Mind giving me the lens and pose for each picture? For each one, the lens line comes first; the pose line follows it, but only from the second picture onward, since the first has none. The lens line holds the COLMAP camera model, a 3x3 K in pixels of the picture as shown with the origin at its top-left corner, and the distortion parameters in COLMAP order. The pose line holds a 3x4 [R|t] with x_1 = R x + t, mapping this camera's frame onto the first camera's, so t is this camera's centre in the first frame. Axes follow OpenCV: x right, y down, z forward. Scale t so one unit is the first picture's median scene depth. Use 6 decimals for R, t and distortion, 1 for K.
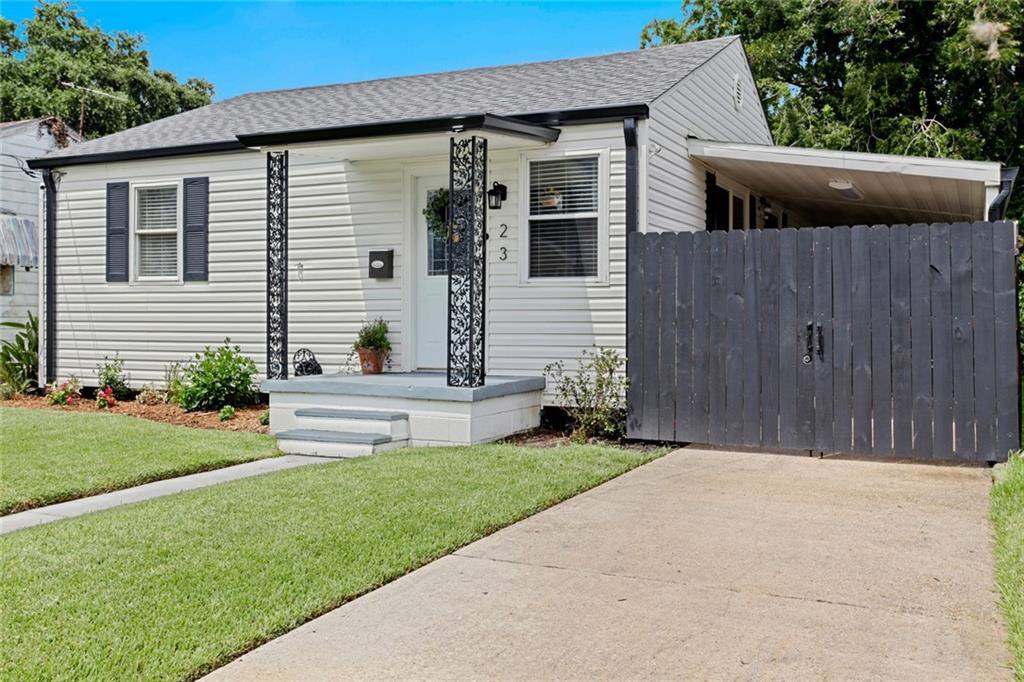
lens RADIAL K [[993.3, 0, 511.2], [0, 993.3, 335.9], [0, 0, 1]] dist [0.031160, 0.000000]
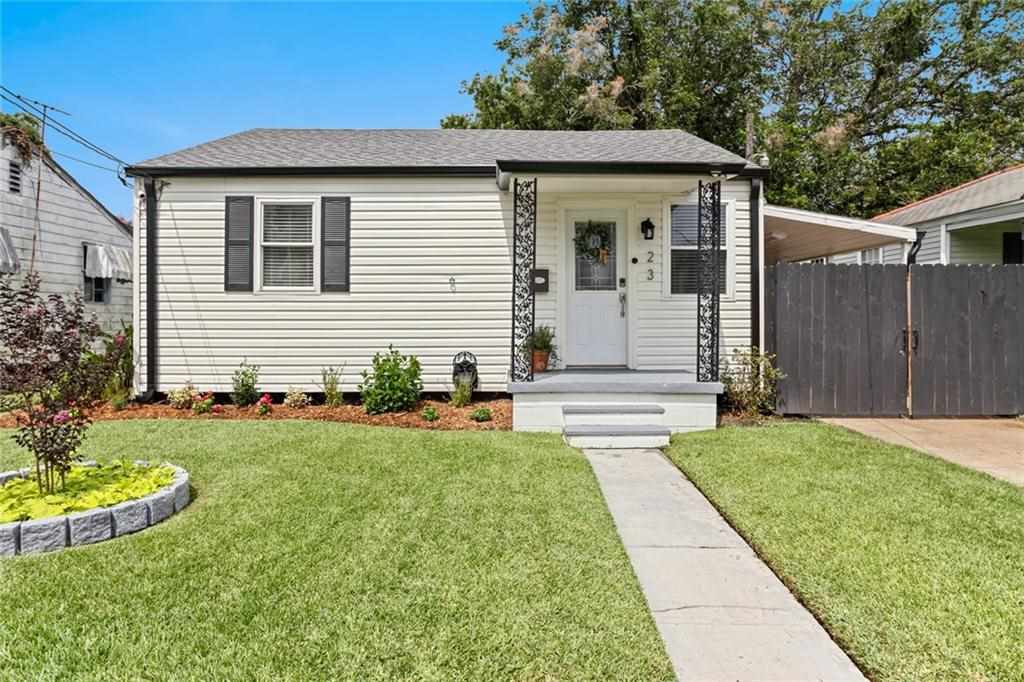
lens RADIAL K [[666.5, 0, 513.0], [0, 666.5, 338.5], [0, 0, 1]] dist [-0.022346, 0.004557]
pose [[0.900188, -0.014075, 0.435274, -0.457670], [0.008902, 0.999863, 0.013922, -0.011988], [-0.435411, -0.008658, 0.900190, 0.258377]]
